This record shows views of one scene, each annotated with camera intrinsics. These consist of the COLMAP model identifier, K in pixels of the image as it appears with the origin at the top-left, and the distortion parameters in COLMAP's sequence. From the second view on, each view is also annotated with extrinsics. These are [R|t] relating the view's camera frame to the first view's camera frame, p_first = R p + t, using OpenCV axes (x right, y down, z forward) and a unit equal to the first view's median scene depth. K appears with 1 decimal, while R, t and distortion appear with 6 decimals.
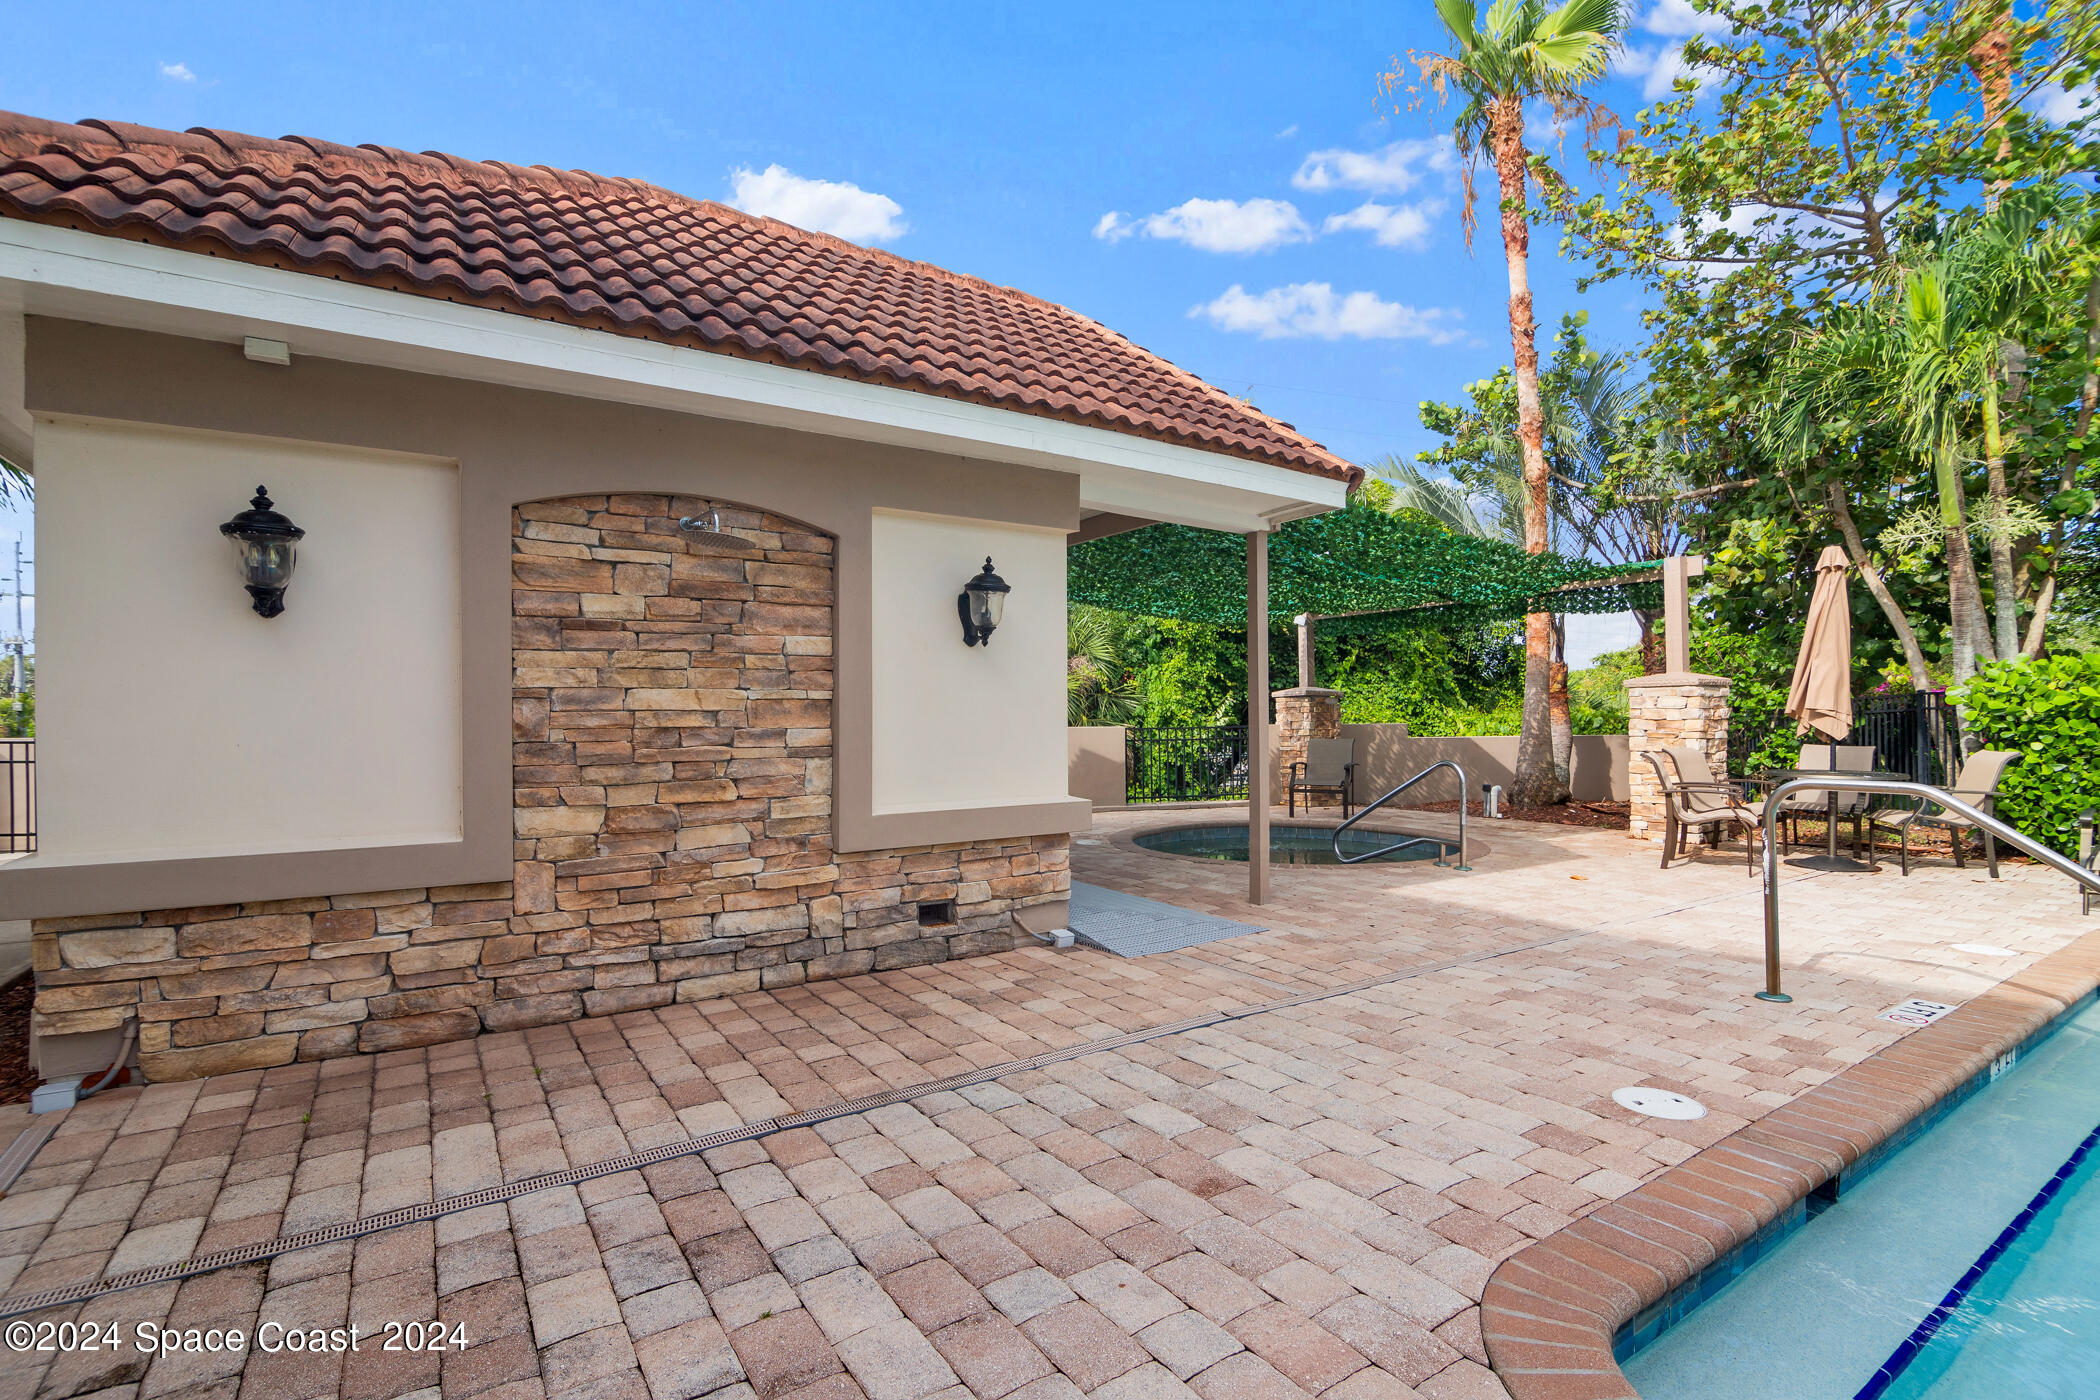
lens RADIAL K [[972.3, 0, 1043.9], [0, 972.3, 712.6], [0, 0, 1]] dist [-0.014635, -0.001261]
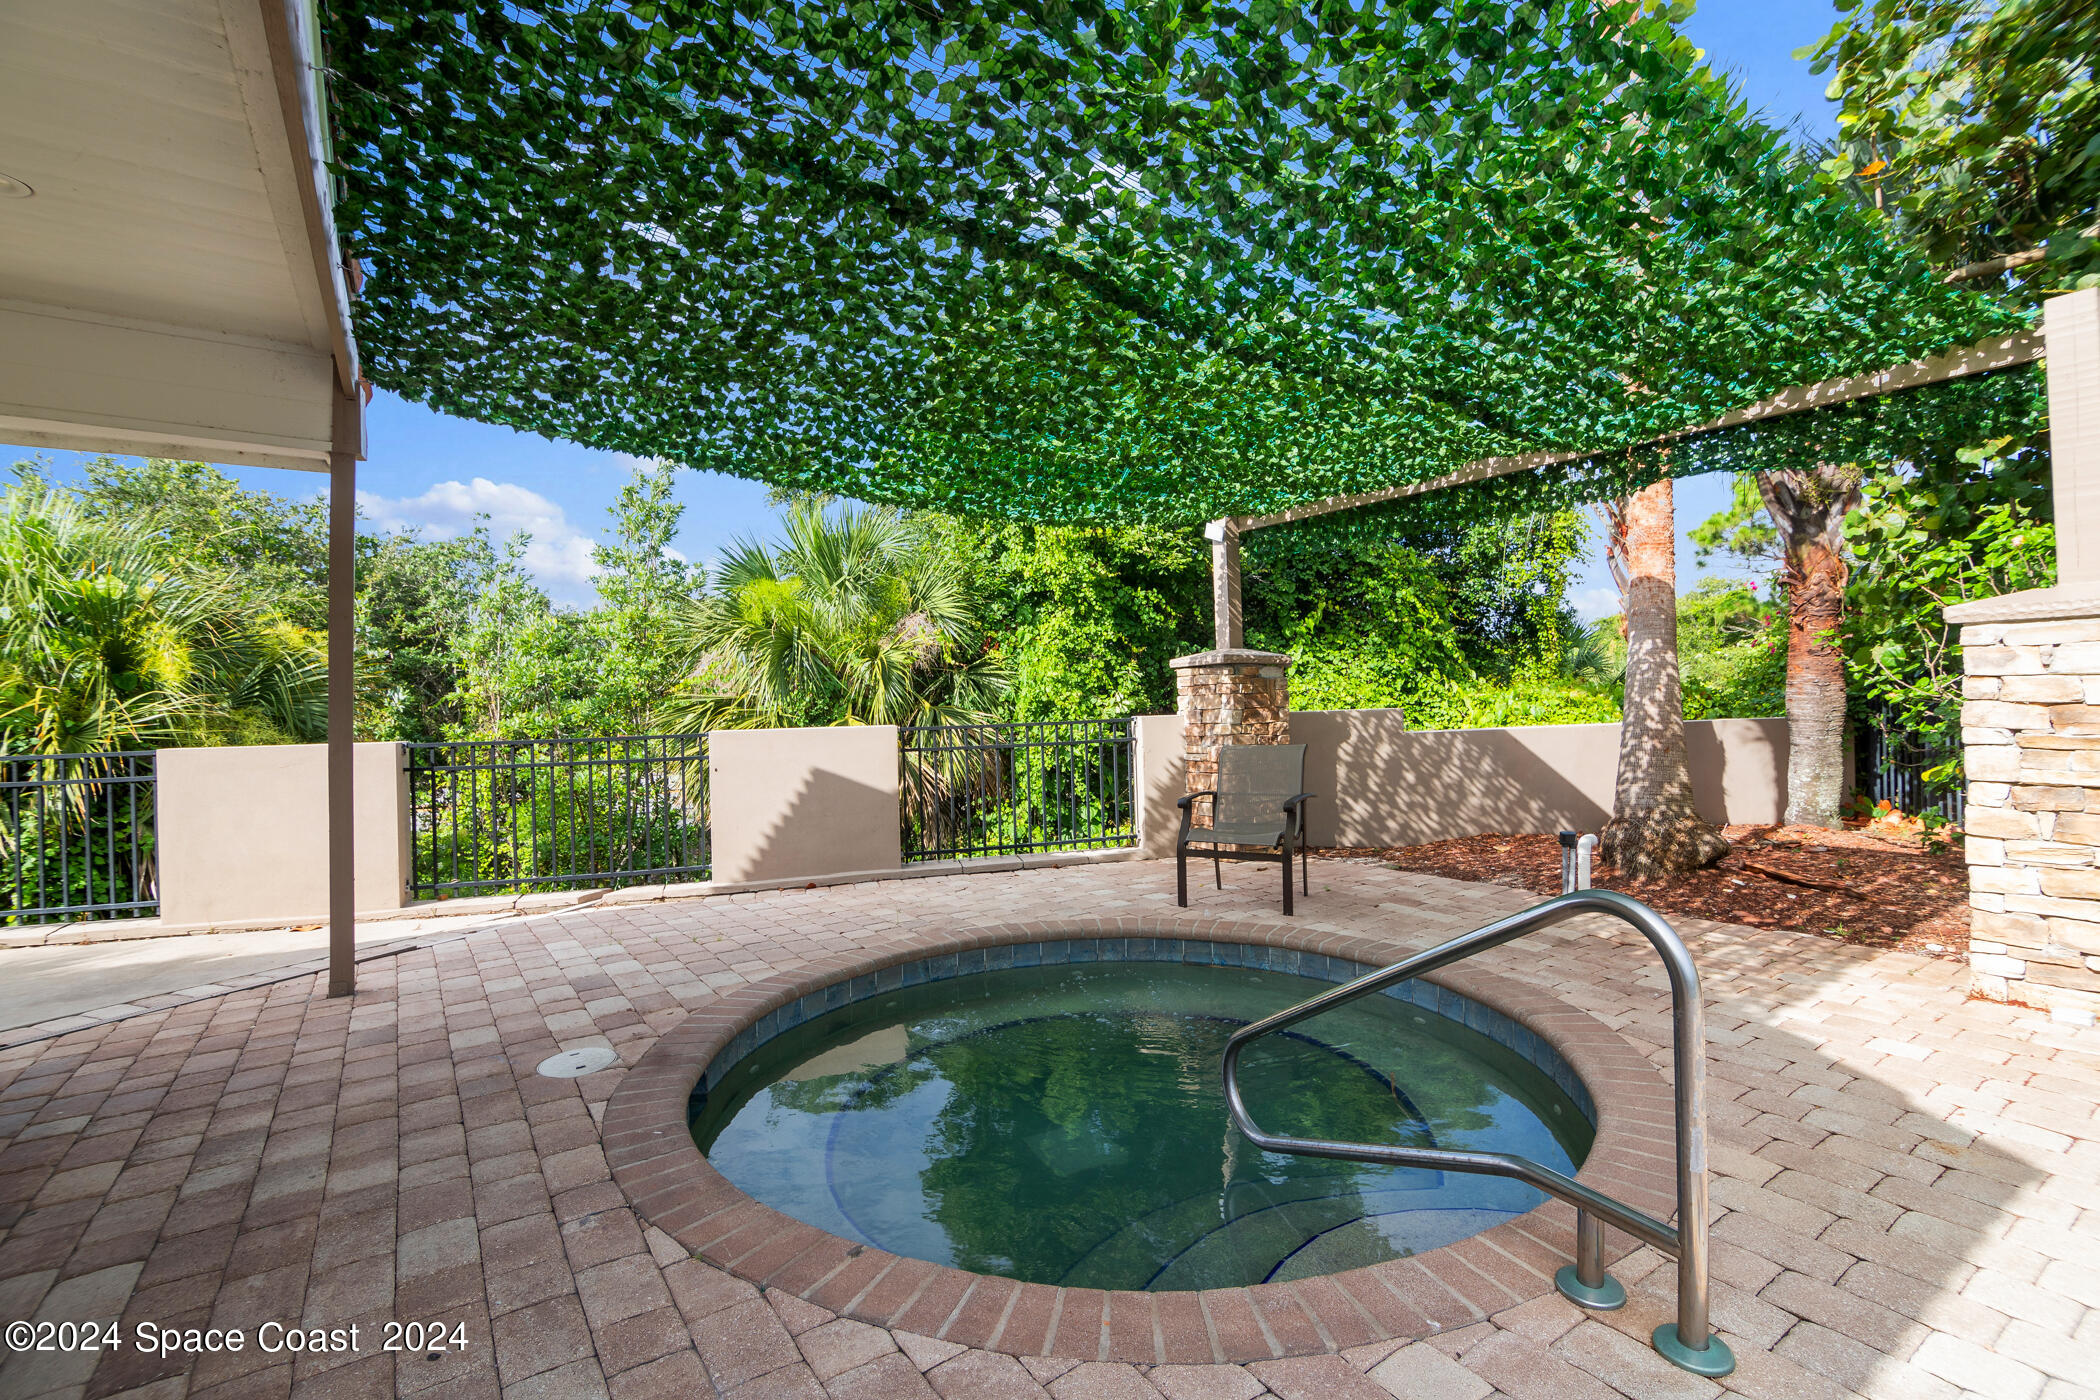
lens RADIAL K [[972.3, 0, 1053.5], [0, 972.3, 689.1], [0, 0, 1]] dist [-0.014635, -0.001261]
pose [[0.999436, -0.017039, 0.028935, 0.154659], [0.017136, 0.999848, -0.003121, -0.002746], [-0.028877, 0.003615, 0.999576, 0.442629]]
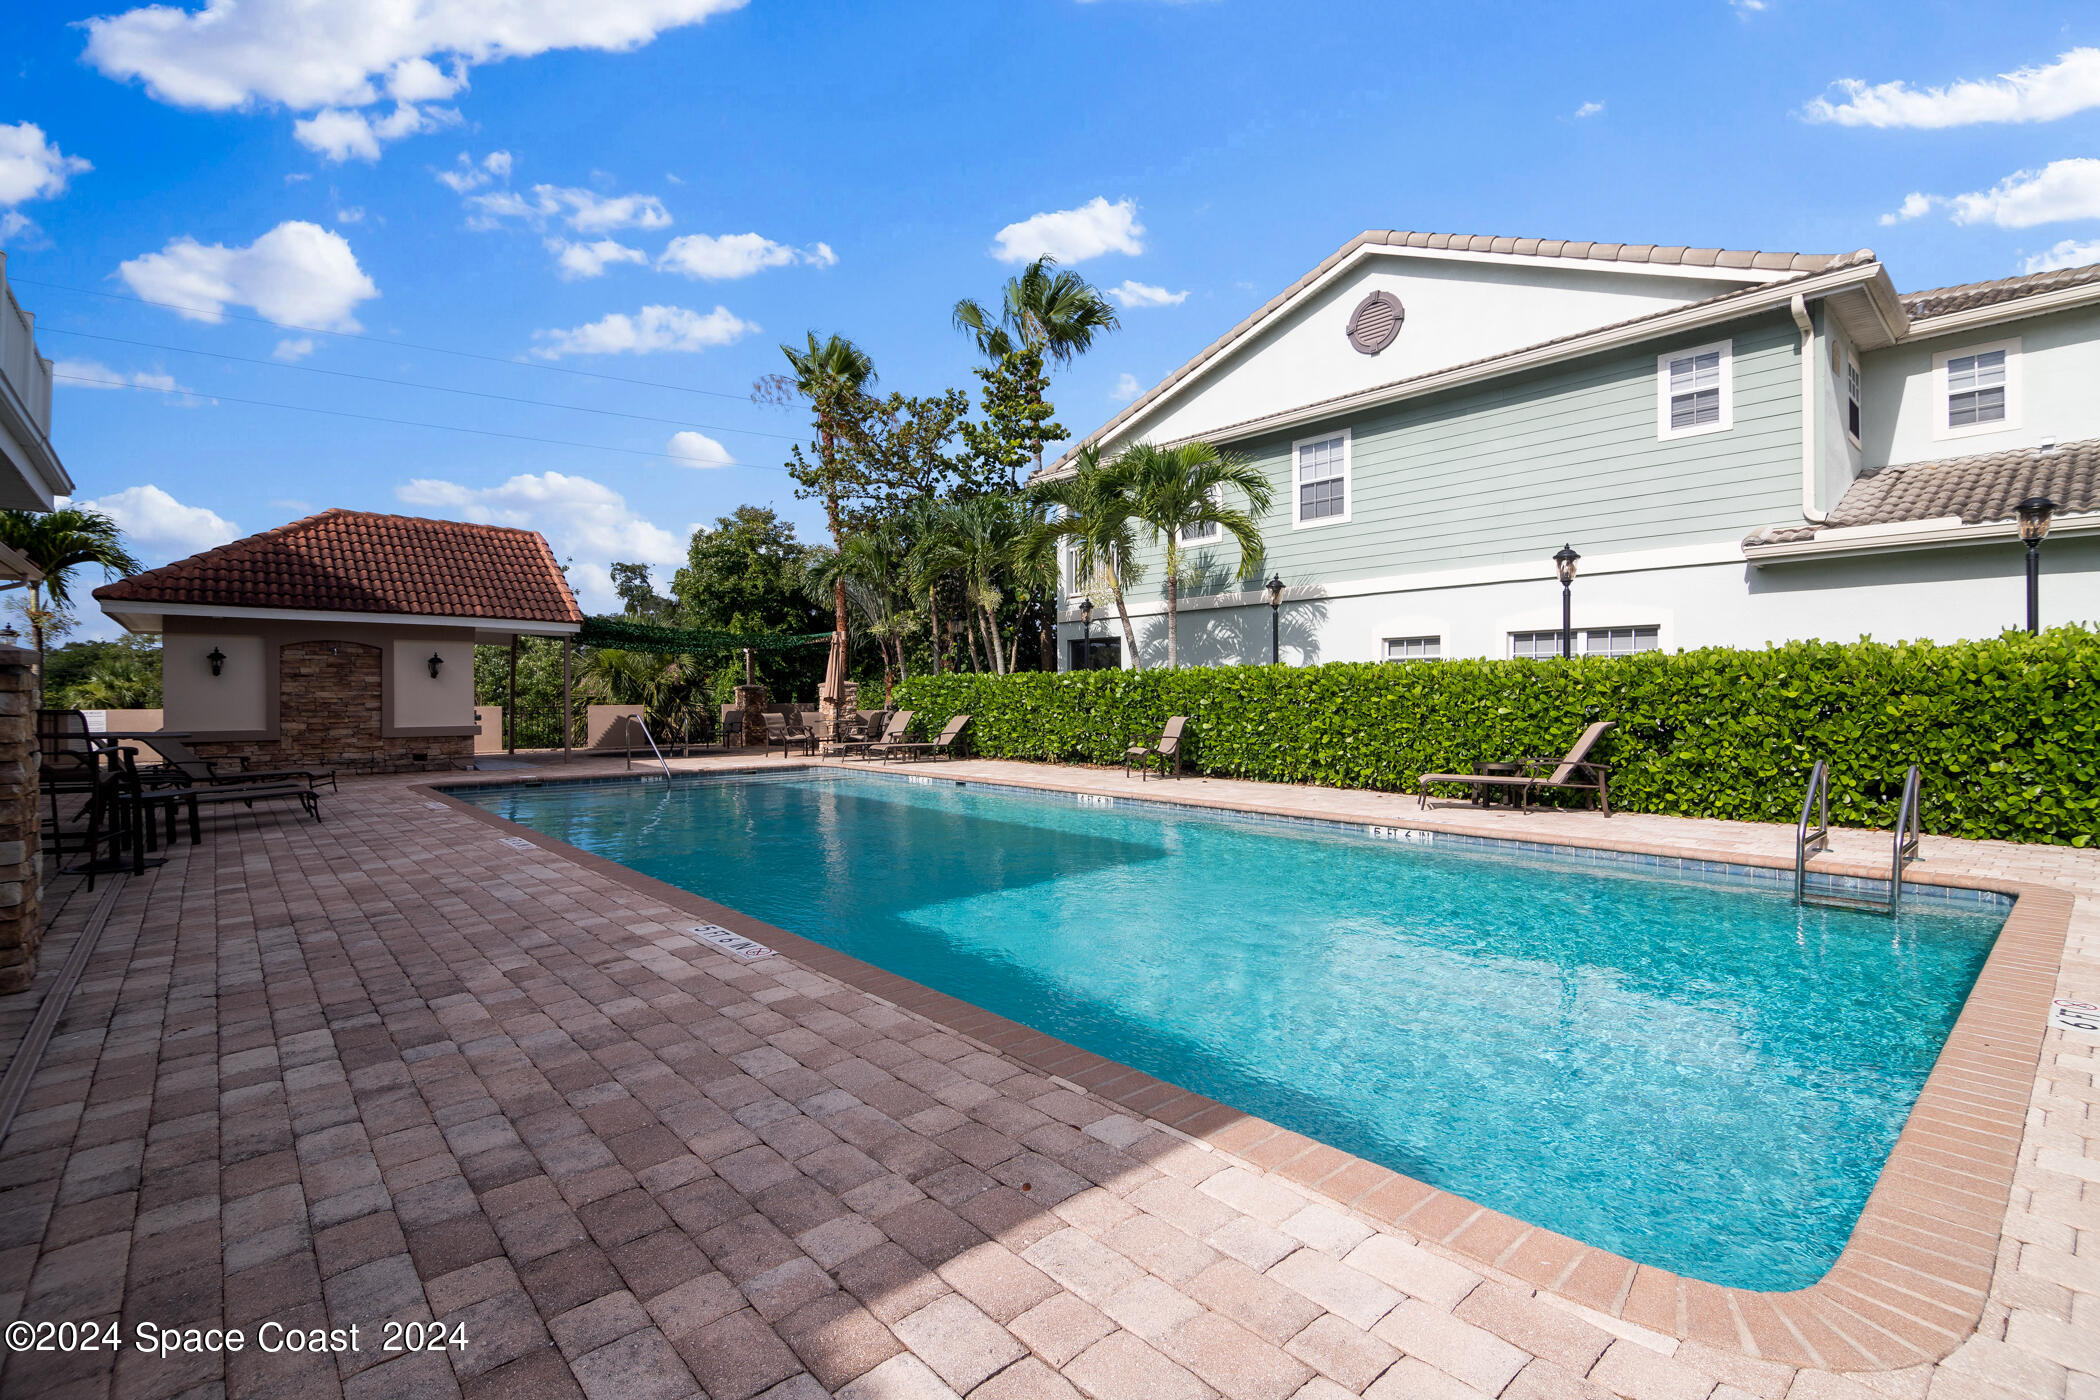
lens RADIAL K [[972.3, 0, 1053.7], [0, 972.3, 697.9], [0, 0, 1]] dist [-0.014635, -0.001261]
pose [[0.989061, -0.001177, 0.147503, 0.592632], [0.001067, 0.999999, 0.000827, -0.000510], [-0.147504, -0.000661, 0.989061, -0.996425]]
